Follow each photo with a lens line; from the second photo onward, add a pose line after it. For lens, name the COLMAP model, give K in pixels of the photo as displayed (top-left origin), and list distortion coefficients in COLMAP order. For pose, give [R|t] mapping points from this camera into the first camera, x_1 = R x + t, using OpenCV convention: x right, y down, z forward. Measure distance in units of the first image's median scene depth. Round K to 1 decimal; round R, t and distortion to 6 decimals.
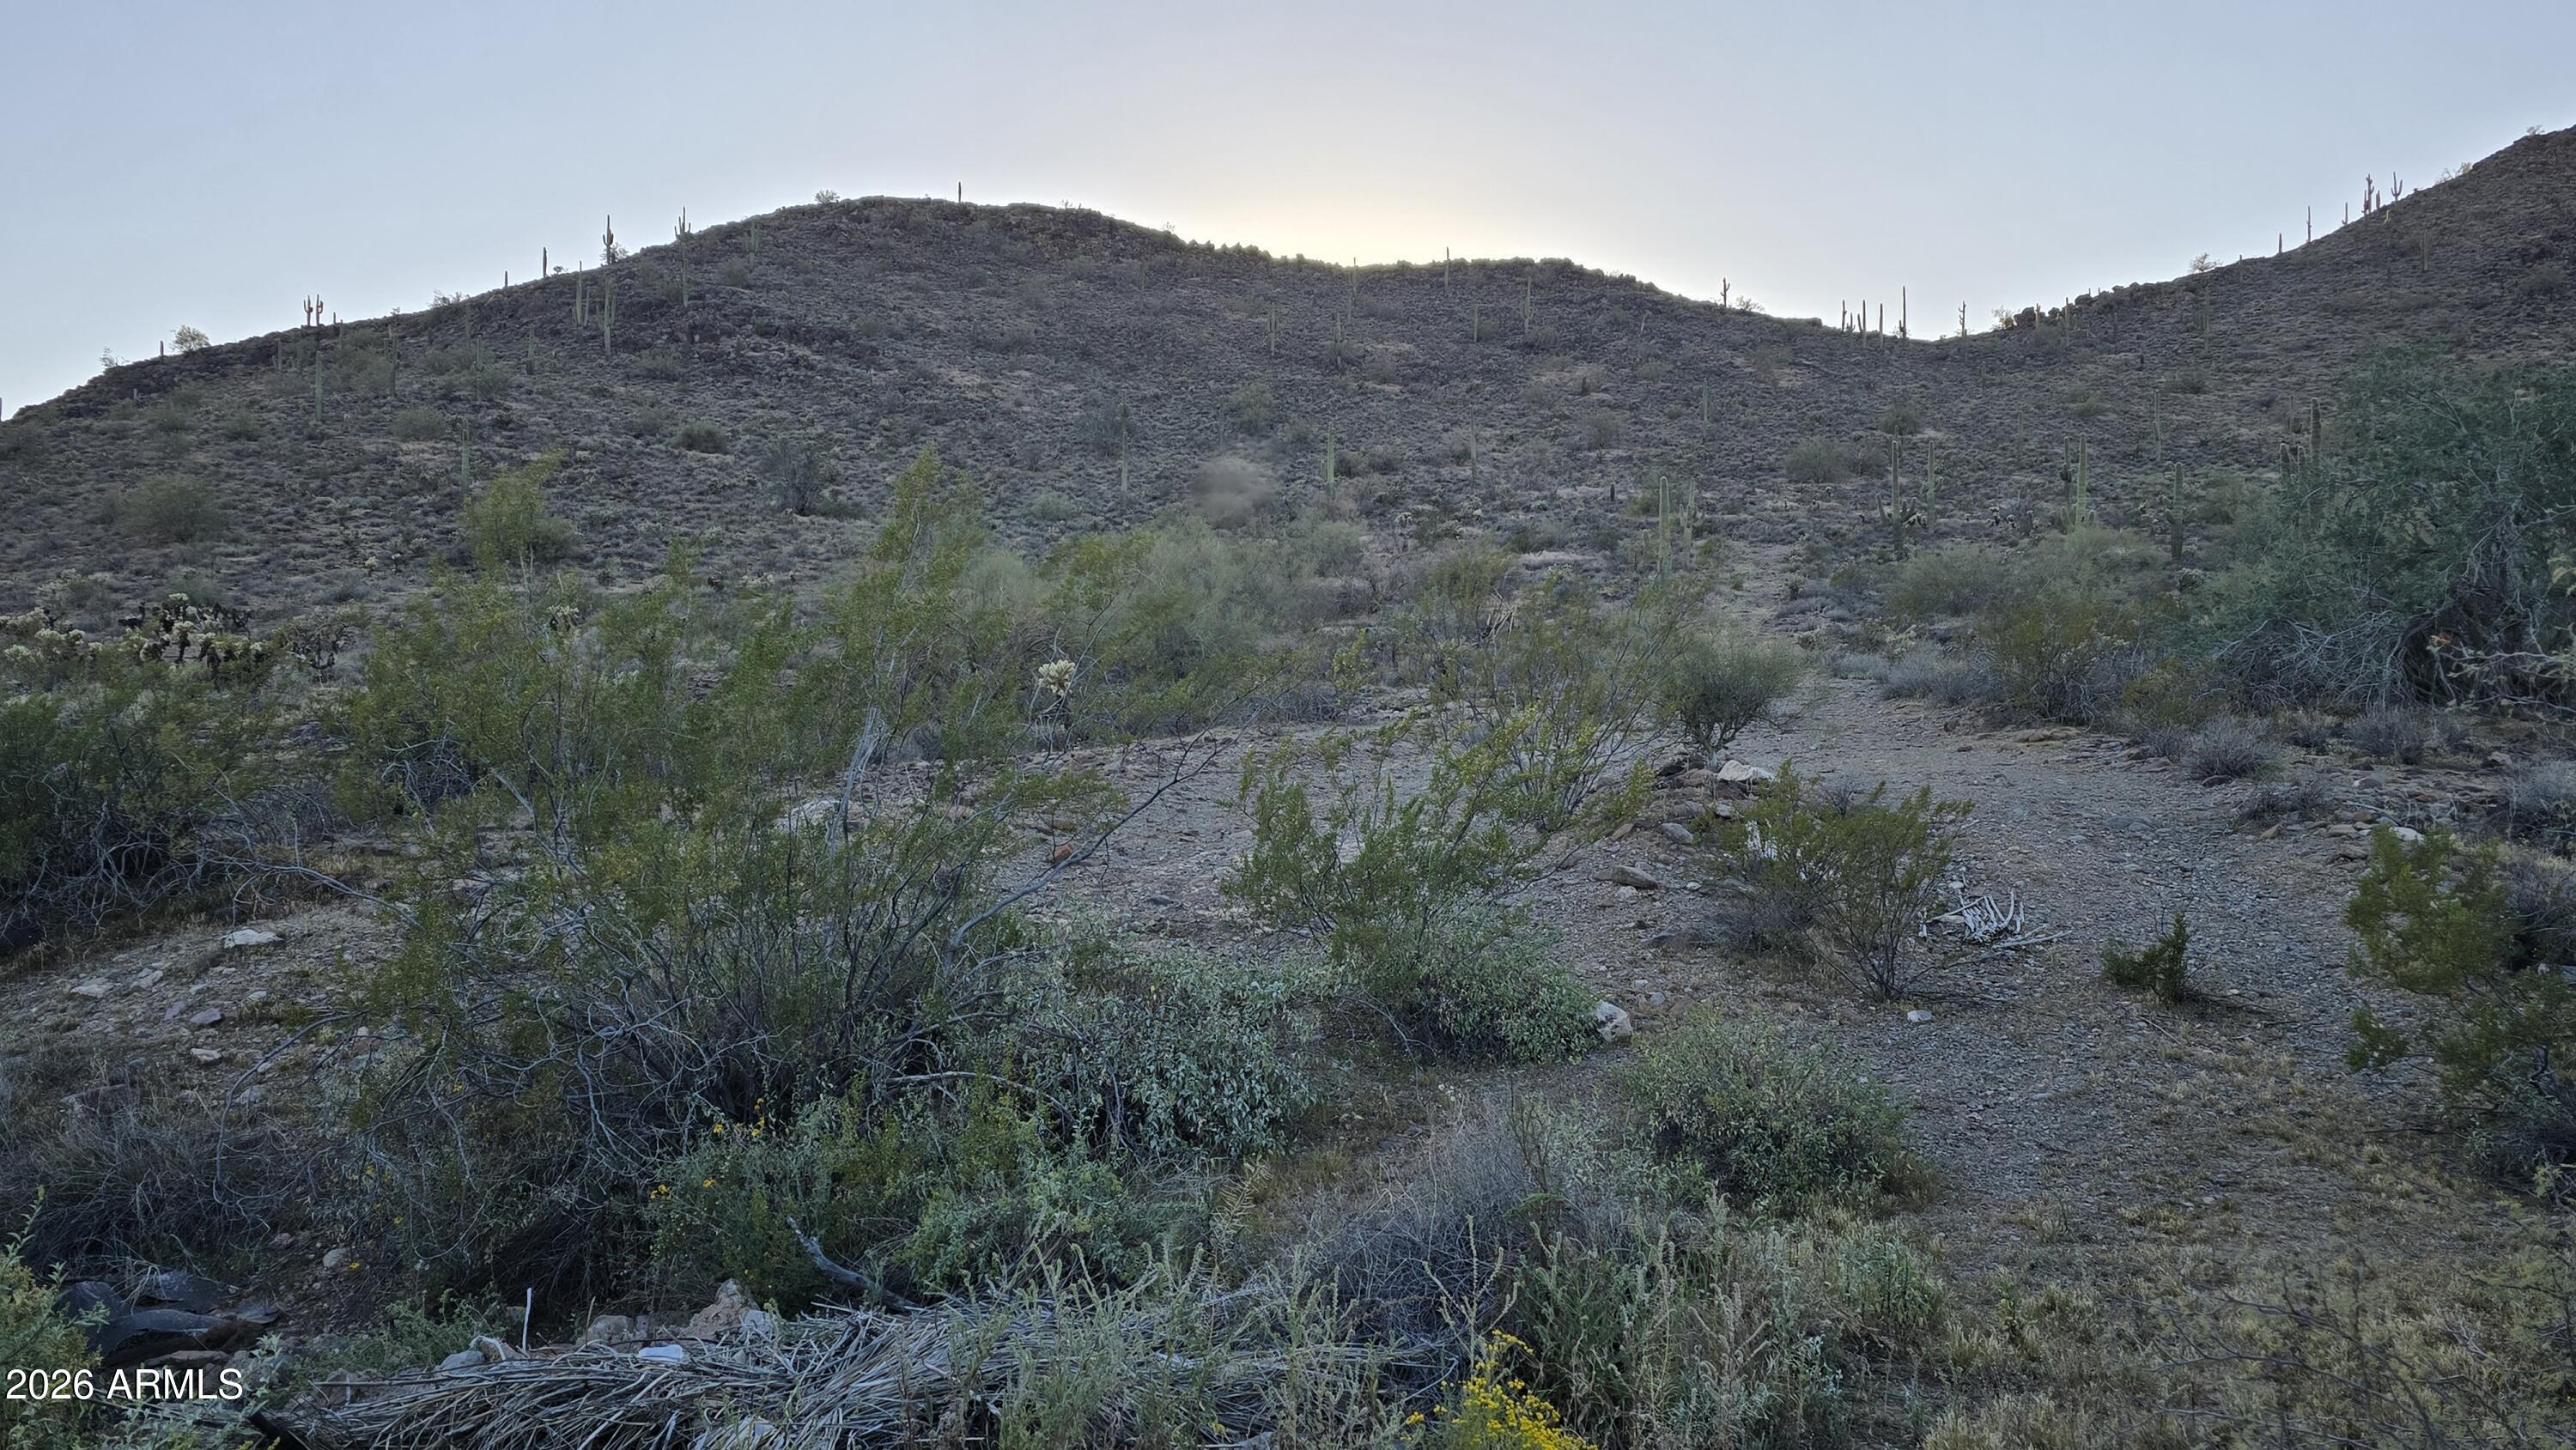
lens RADIAL K [[1712.3, 0, 1370.1], [0, 1712.3, 821.3], [0, 0, 1]] dist [0.082794, -0.079490]
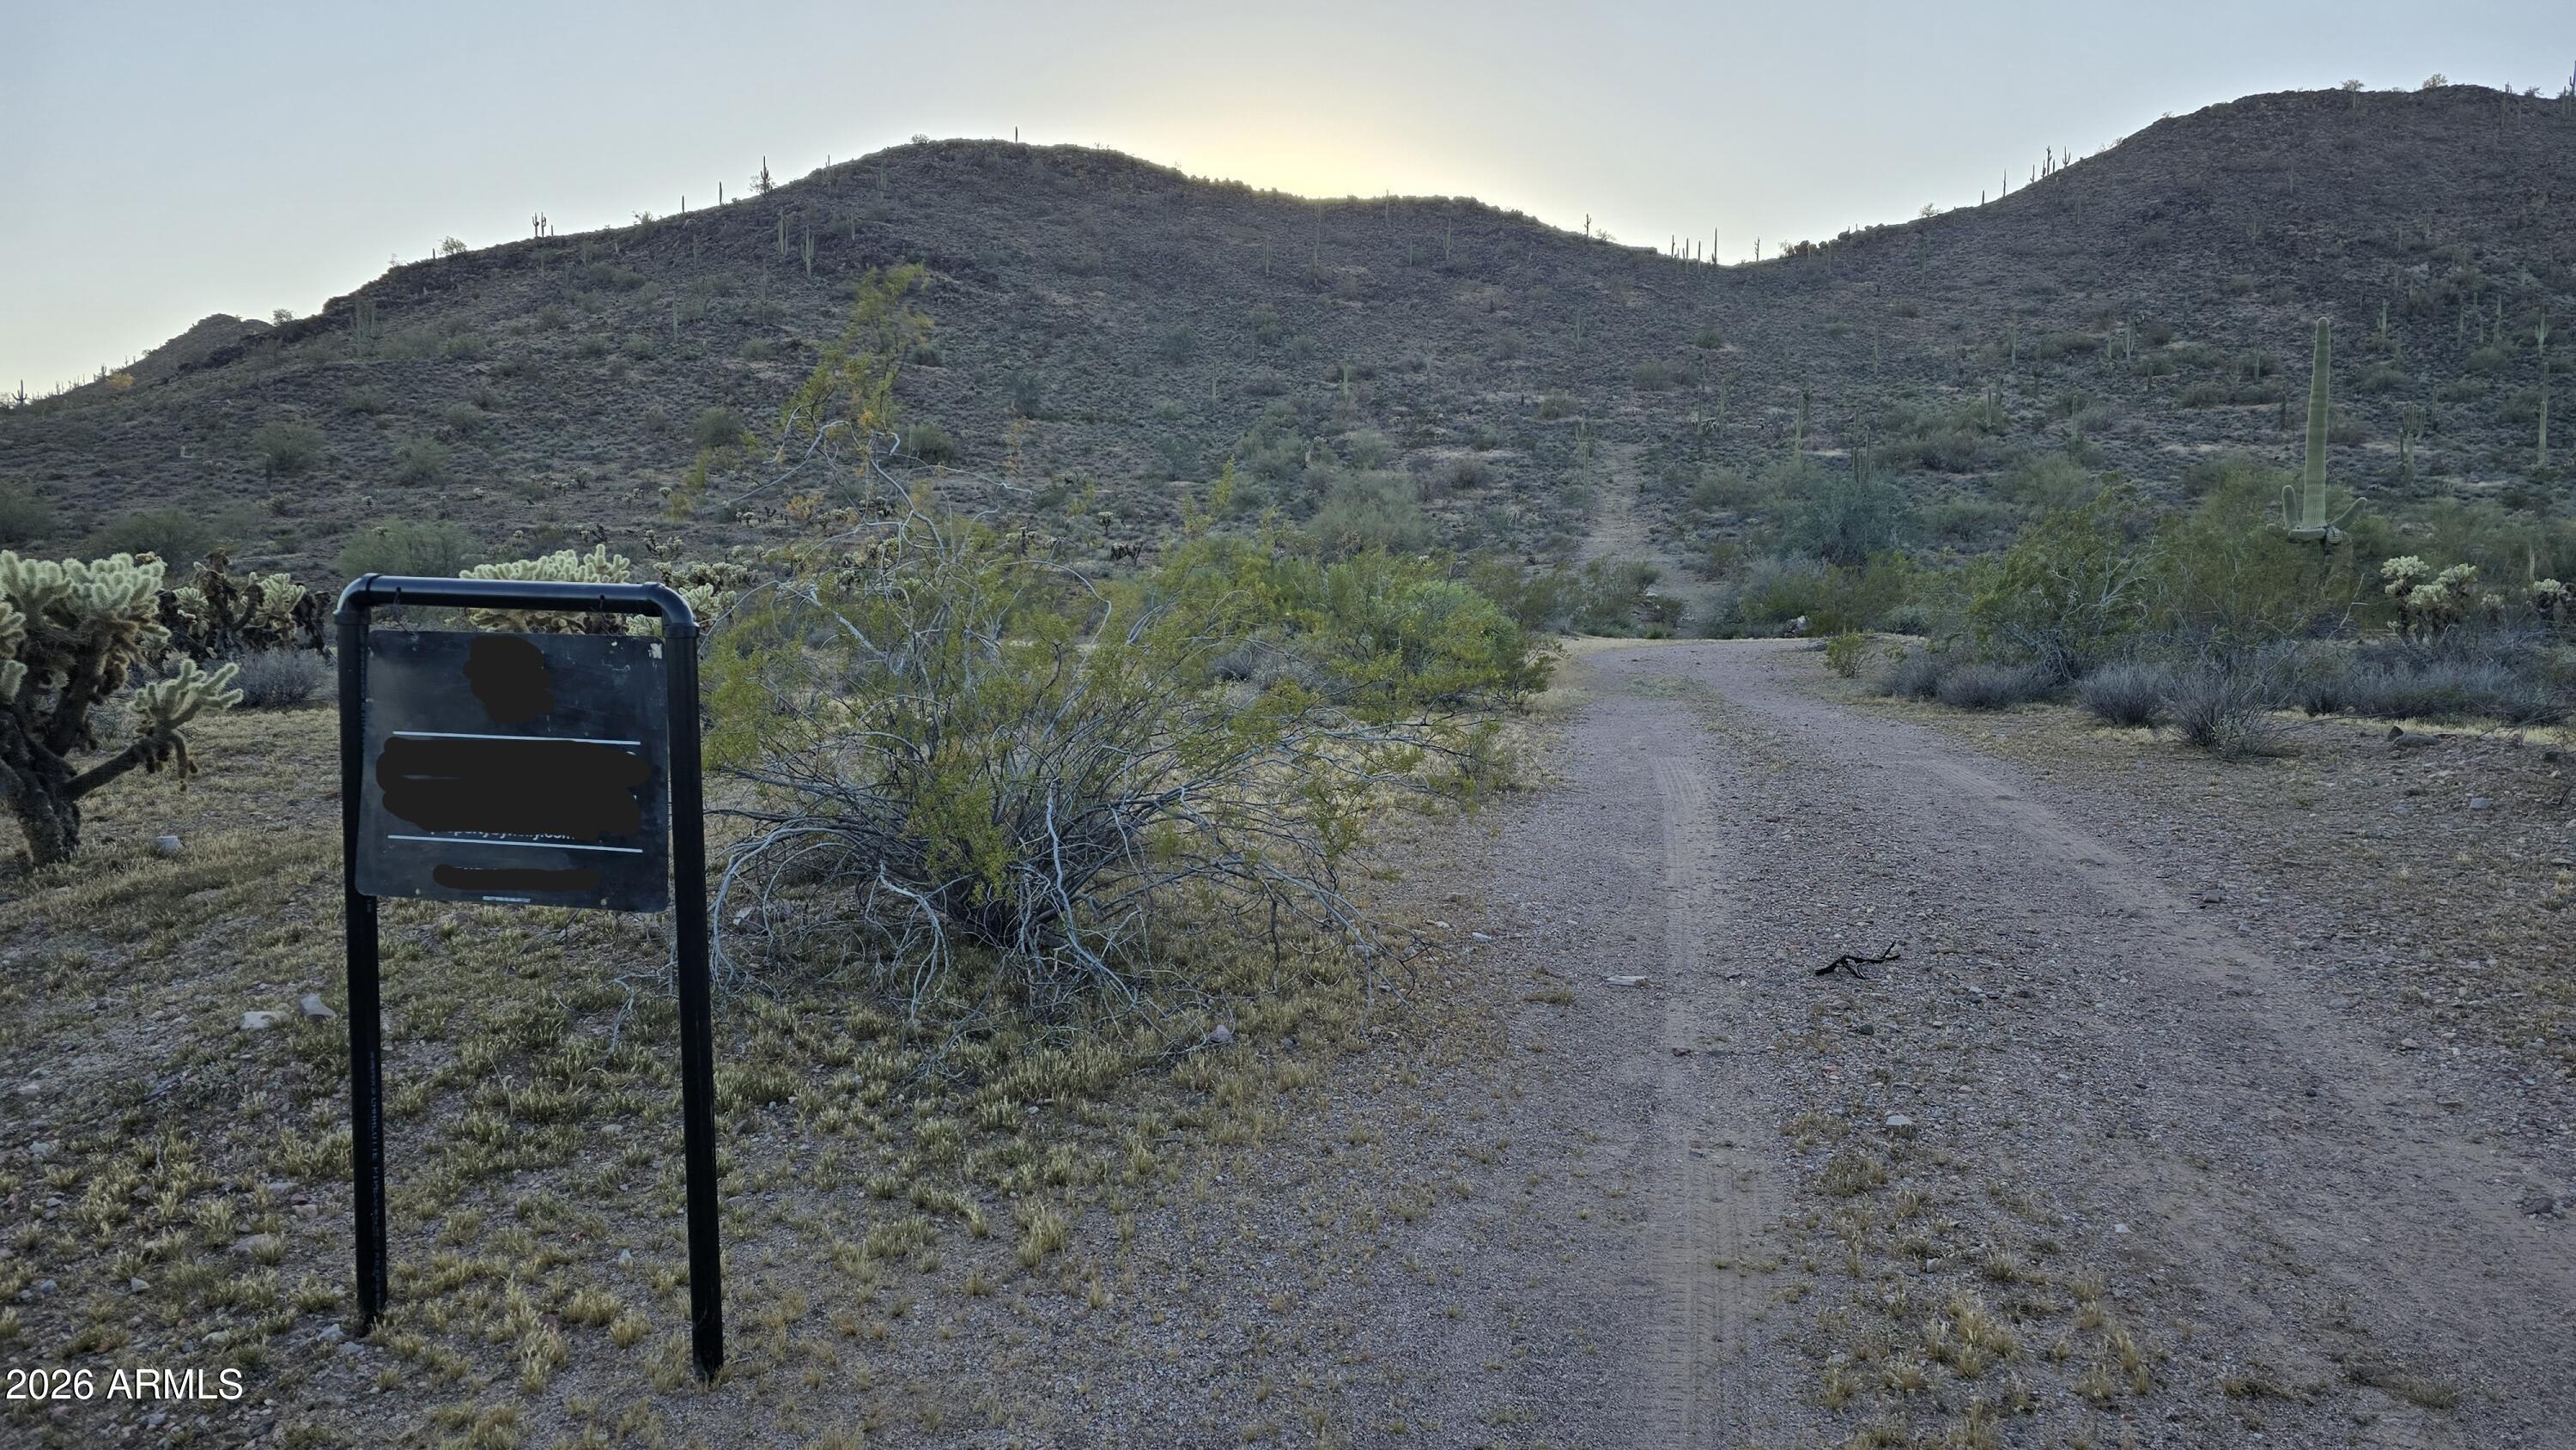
lens RADIAL K [[1712.3, 0, 1319.7], [0, 1712.3, 733.9], [0, 0, 1]] dist [0.082794, -0.079490]
pose [[0.997866, -0.000673, 0.065297, -0.100726], [-0.003732, 0.997724, 0.067324, 0.003559], [-0.065194, -0.067424, 0.995592, -0.389983]]
